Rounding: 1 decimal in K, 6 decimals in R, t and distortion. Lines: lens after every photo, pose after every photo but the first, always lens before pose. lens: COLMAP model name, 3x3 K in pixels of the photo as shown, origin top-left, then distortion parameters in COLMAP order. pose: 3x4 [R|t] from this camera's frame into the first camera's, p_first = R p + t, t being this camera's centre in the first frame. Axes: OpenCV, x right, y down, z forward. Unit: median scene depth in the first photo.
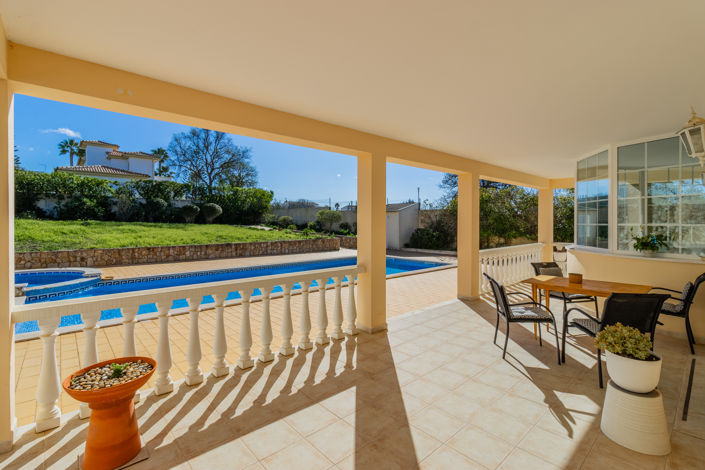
lens RADIAL K [[325.2, 0, 347.9], [0, 325.2, 223.0], [0, 0, 1]] dist [0.005424, 0.000612]
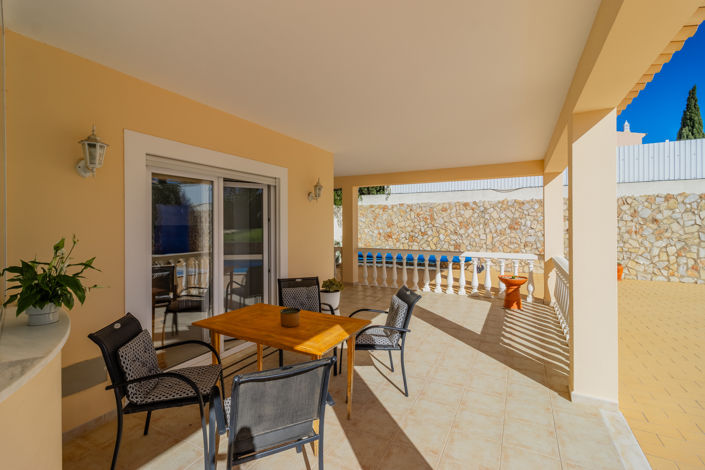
lens RADIAL K [[325.2, 0, 347.9], [0, 325.2, 223.0], [0, 0, 1]] dist [0.005424, 0.000612]
pose [[-0.935595, 0.003267, -0.353061, 0.146862], [0.002863, 0.999995, 0.001667, -0.001255], [0.353064, 0.000549, -0.935599, 0.289227]]
